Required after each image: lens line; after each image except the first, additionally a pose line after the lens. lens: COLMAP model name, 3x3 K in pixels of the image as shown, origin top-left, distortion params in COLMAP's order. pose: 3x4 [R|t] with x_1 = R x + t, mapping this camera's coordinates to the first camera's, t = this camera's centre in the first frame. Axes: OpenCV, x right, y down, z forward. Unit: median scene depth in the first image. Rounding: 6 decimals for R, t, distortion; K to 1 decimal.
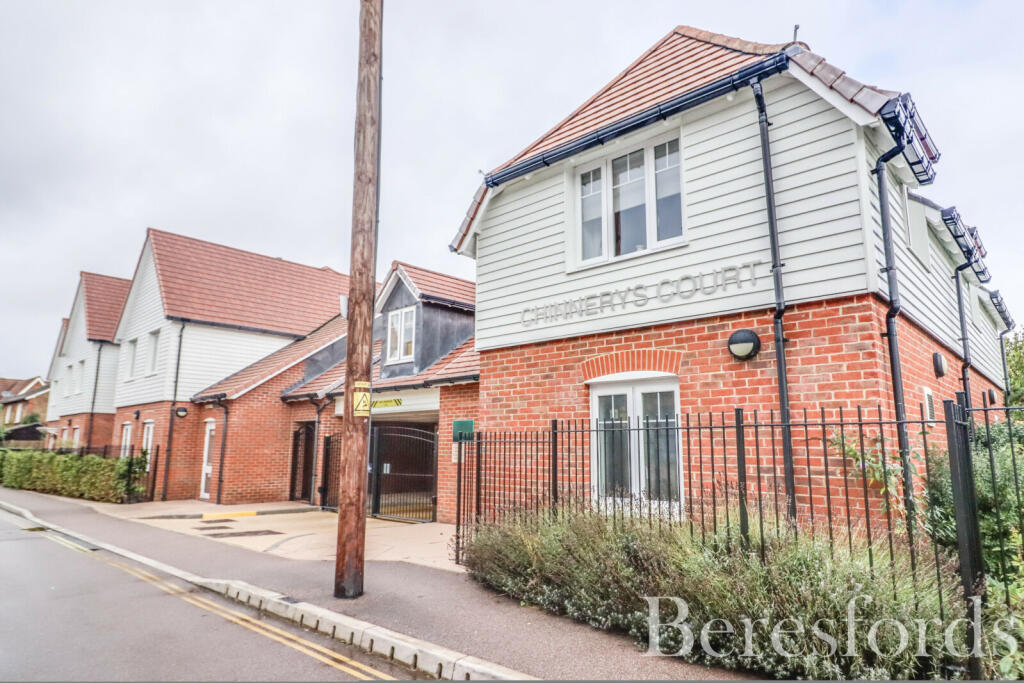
lens RADIAL K [[606.9, 0, 512.4], [0, 606.9, 340.7], [0, 0, 1]] dist [-0.001630, -0.000341]
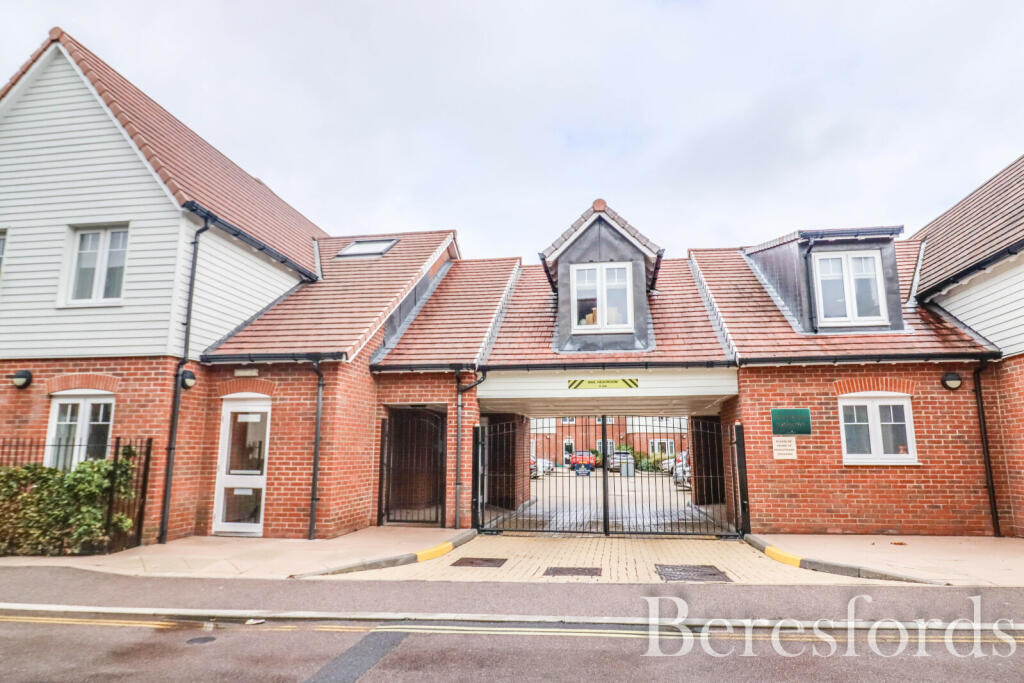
lens RADIAL K [[606.9, 0, 515.6], [0, 606.9, 344.6], [0, 0, 1]] dist [-0.001630, -0.000341]
pose [[0.821235, 0.095571, 0.562529, -0.631960], [-0.094372, 0.995045, -0.031279, 0.077011], [-0.562731, -0.027400, 0.826186, 0.383079]]
